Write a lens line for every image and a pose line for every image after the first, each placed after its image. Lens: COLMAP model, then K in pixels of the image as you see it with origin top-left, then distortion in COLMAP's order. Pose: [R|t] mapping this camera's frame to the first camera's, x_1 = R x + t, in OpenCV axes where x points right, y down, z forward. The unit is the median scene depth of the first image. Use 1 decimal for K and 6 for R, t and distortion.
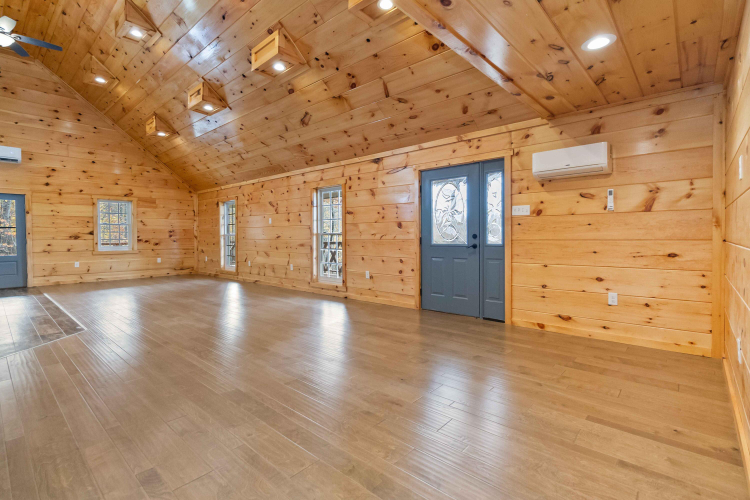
lens RADIAL K [[355.2, 0, 381.2], [0, 355.2, 241.6], [0, 0, 1]] dist [0.000882, 0.001354]
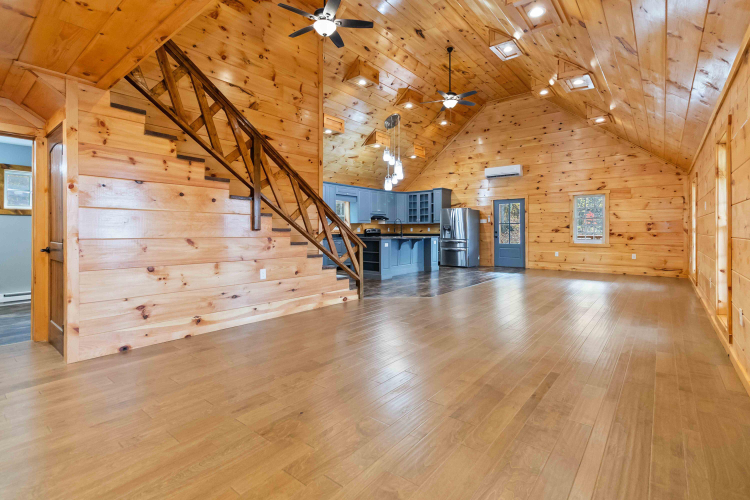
lens RADIAL K [[355.2, 0, 377.9], [0, 355.2, 229.9], [0, 0, 1]] dist [0.000882, 0.001354]
pose [[0.039543, 0.002092, -0.999216, 0.293286], [-0.014190, 0.999898, 0.001532, -0.008242], [0.999117, 0.014118, 0.039568, 0.387843]]
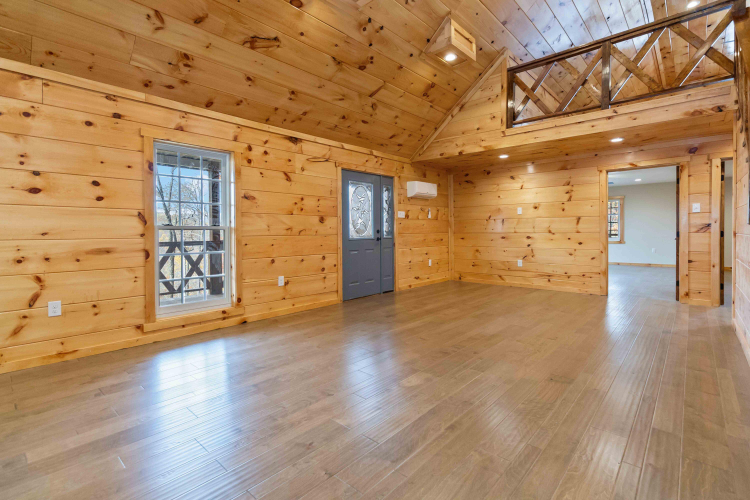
lens RADIAL K [[355.2, 0, 377.6], [0, 355.2, 235.9], [0, 0, 1]] dist [0.000882, 0.001354]
pose [[0.004852, -0.004489, 0.999978, -0.594504], [0.024145, 0.999699, 0.004371, -0.002673], [-0.999697, 0.024124, 0.004959, 0.573113]]
